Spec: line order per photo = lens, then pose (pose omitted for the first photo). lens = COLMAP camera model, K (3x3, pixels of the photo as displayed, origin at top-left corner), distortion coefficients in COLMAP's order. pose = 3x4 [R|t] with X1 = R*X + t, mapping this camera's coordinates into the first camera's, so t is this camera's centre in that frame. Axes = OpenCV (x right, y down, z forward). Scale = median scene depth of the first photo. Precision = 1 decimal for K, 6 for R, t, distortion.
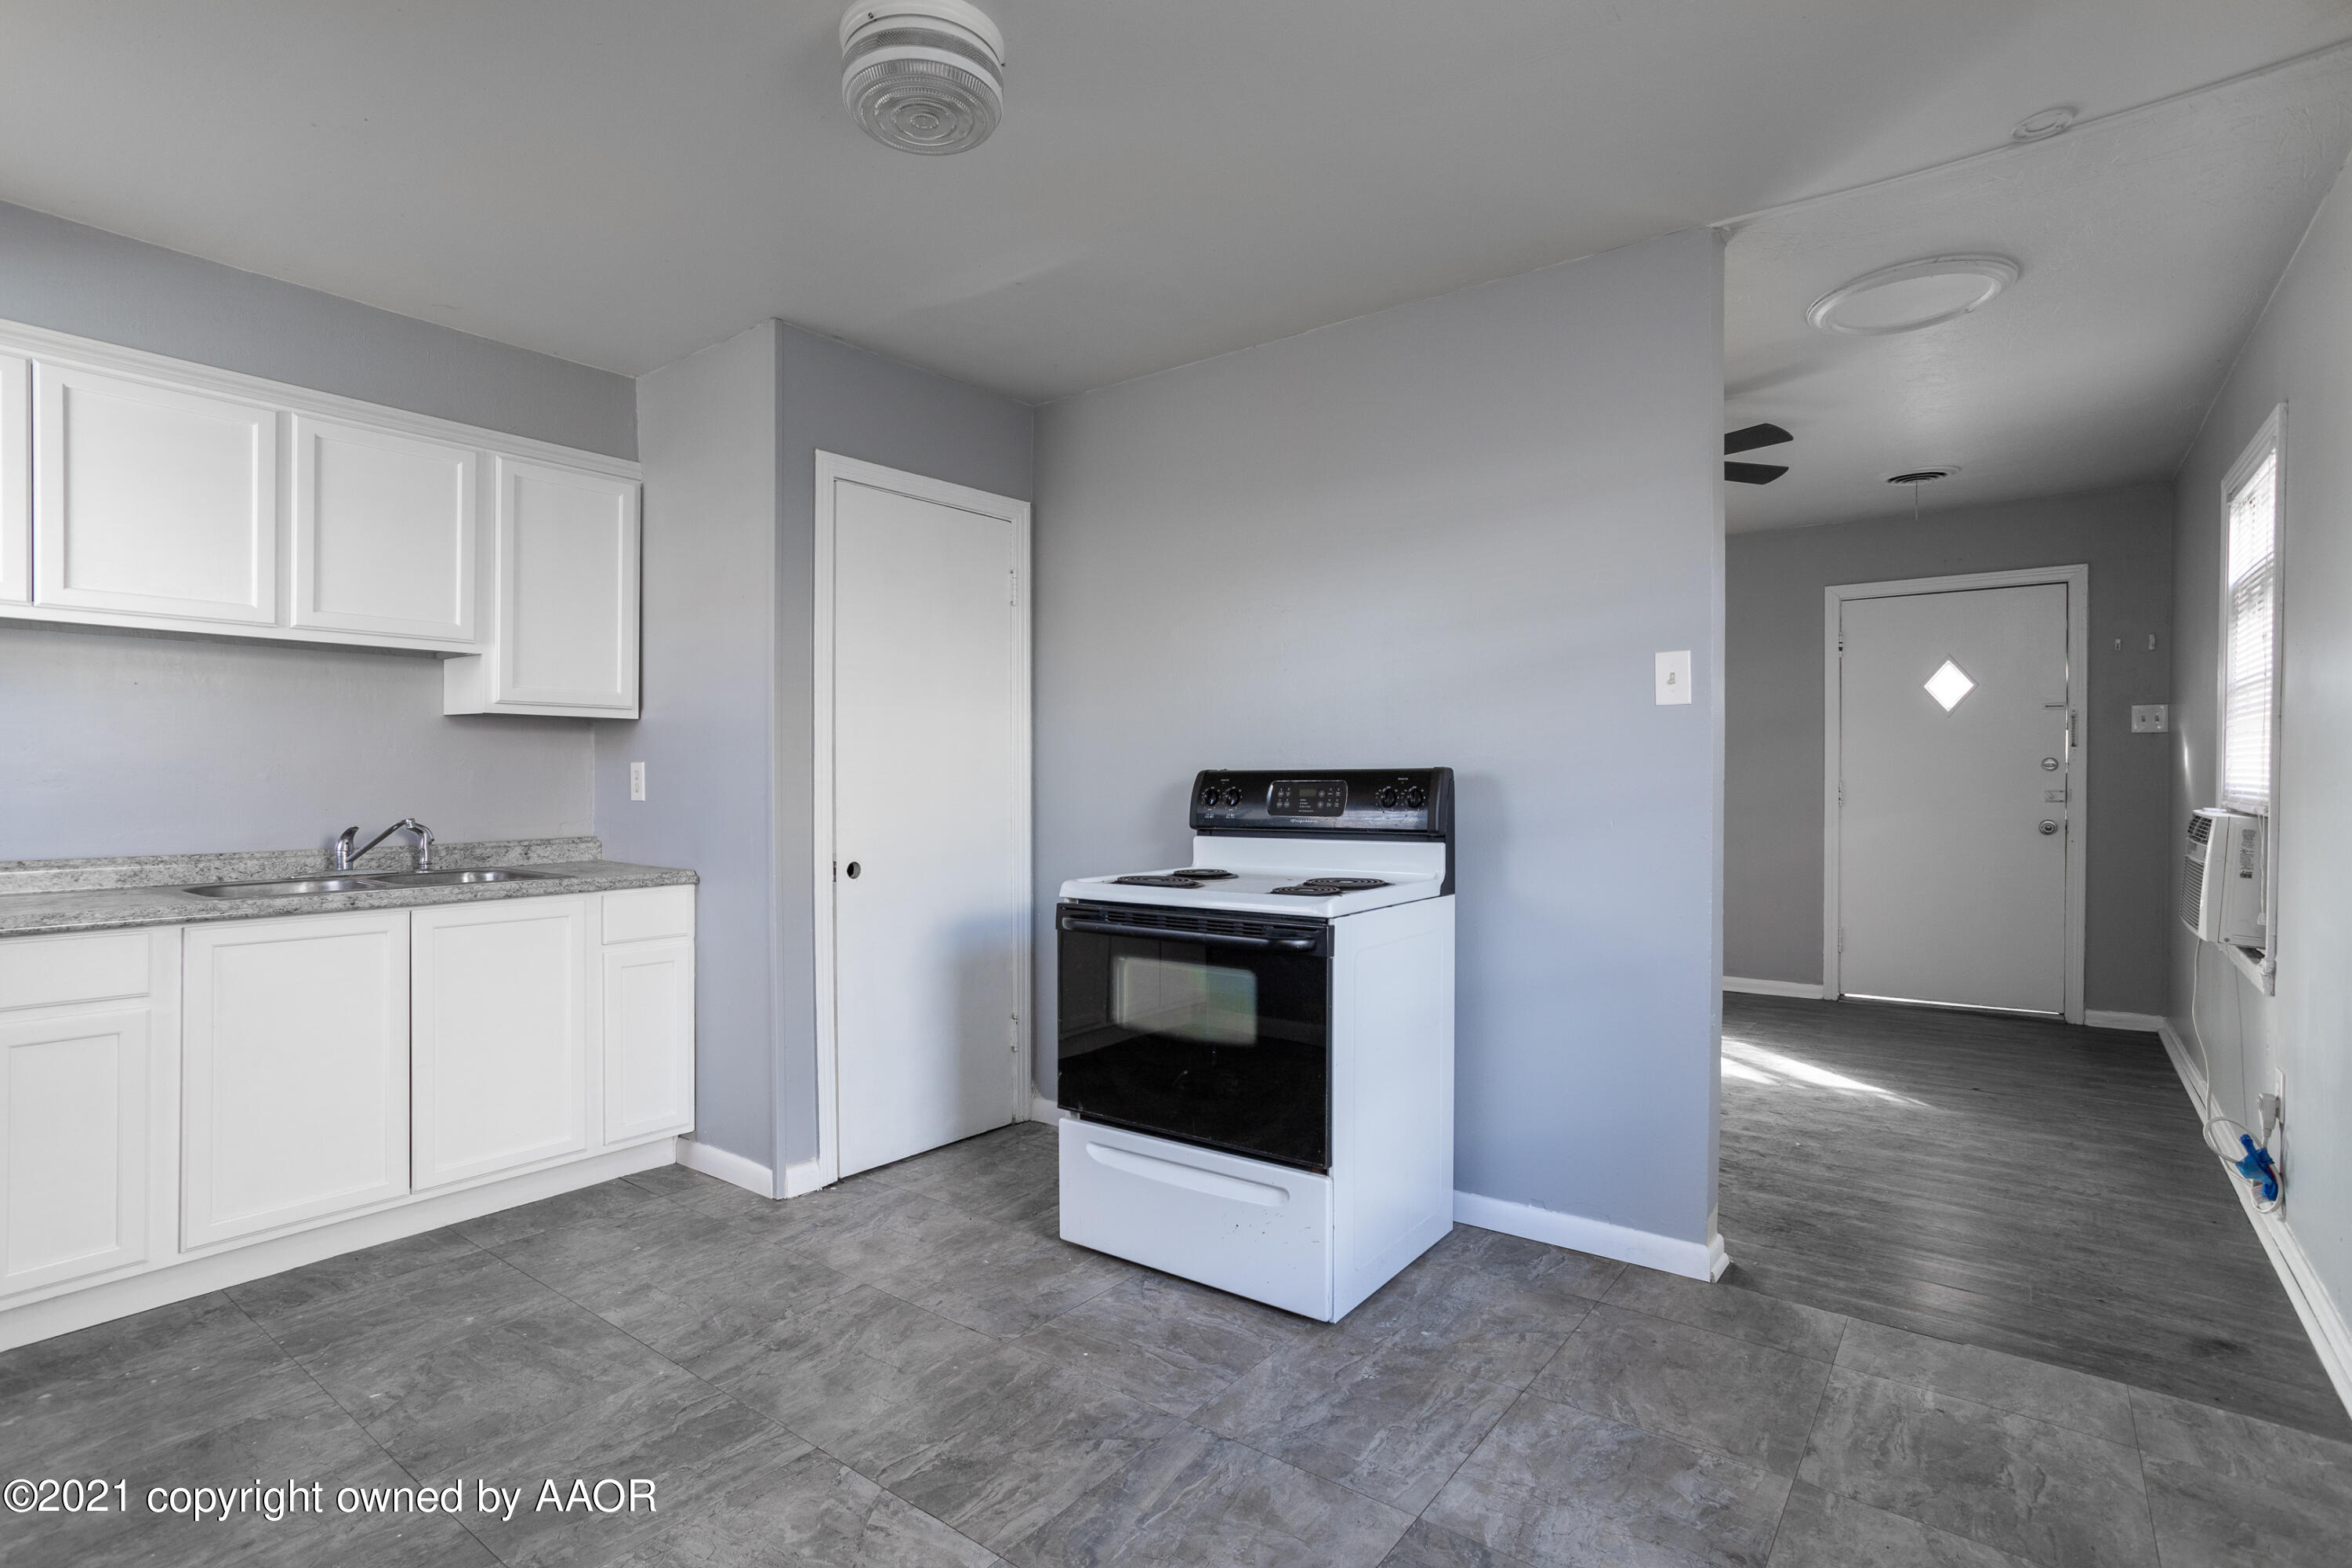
lens RADIAL K [[1163.7, 0, 1175.1], [0, 1163.7, 785.1], [0, 0, 1]] dist [0.004788, 0.001629]
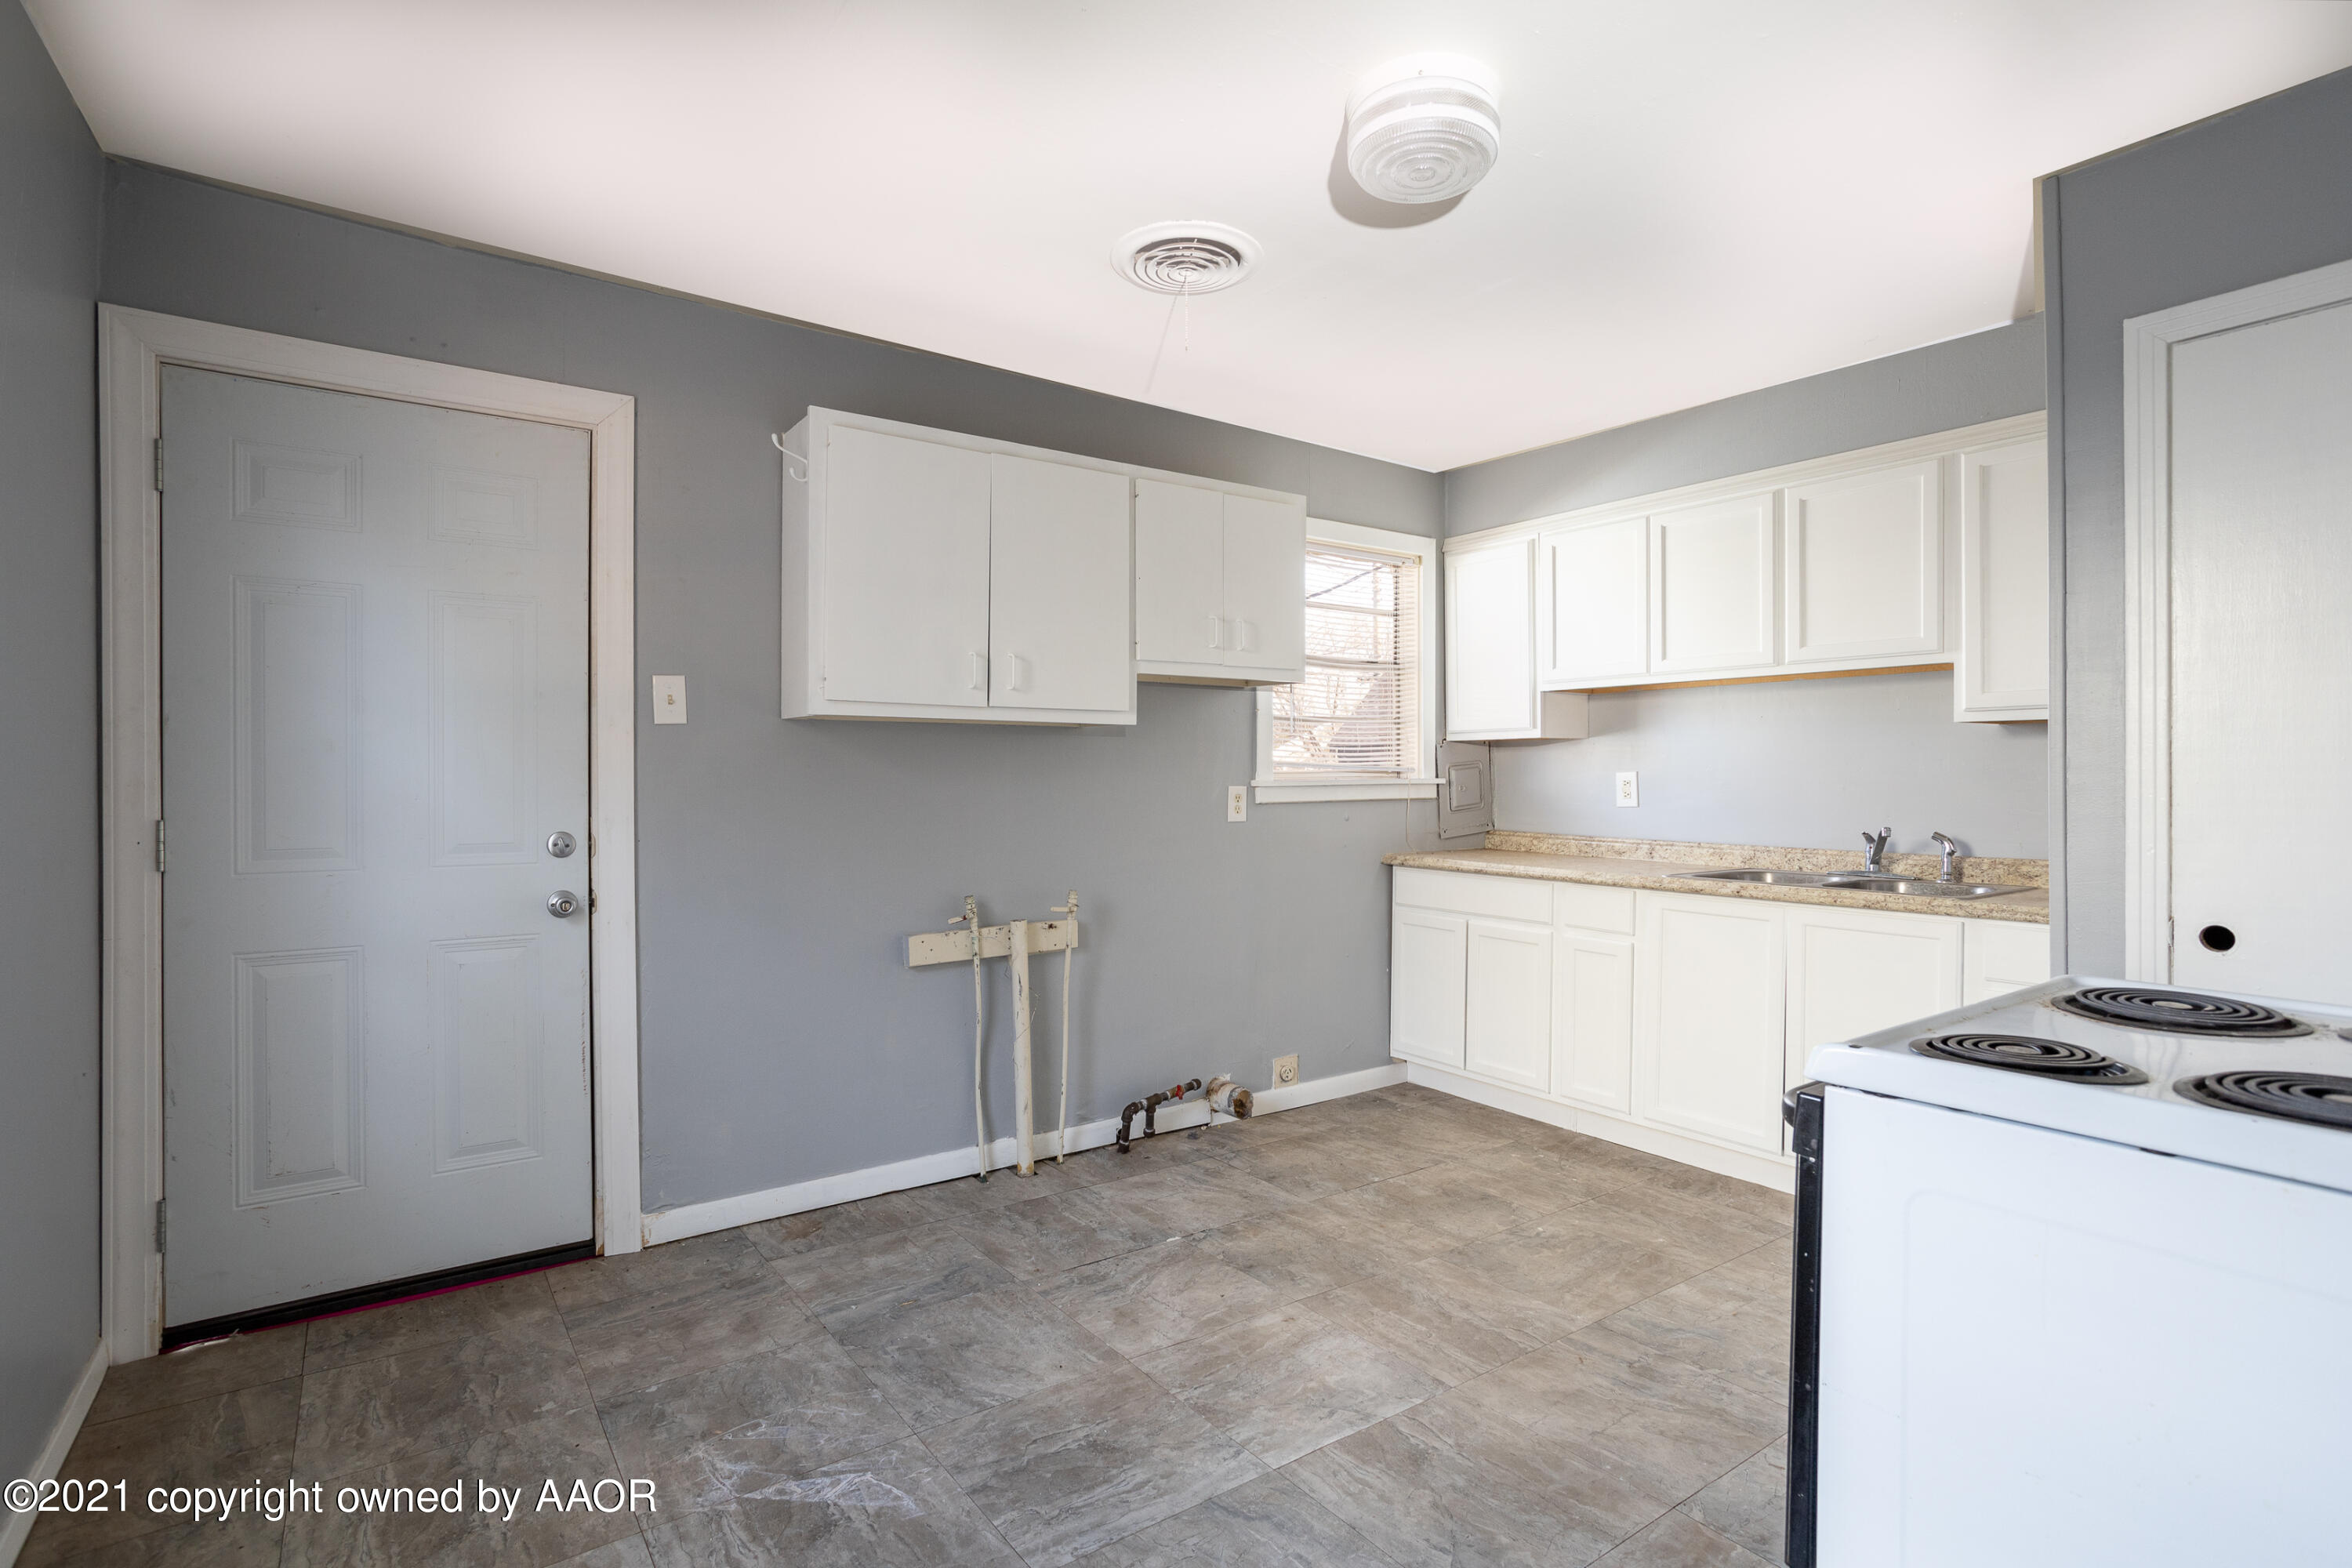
lens RADIAL K [[1163.7, 0, 1175.7], [0, 1163.7, 777.1], [0, 0, 1]] dist [0.004788, 0.001629]
pose [[-0.303265, -0.004678, -0.952895, 0.705833], [-0.010763, 0.999941, -0.001484, -0.010701], [0.952845, 0.009806, -0.303298, 0.905010]]
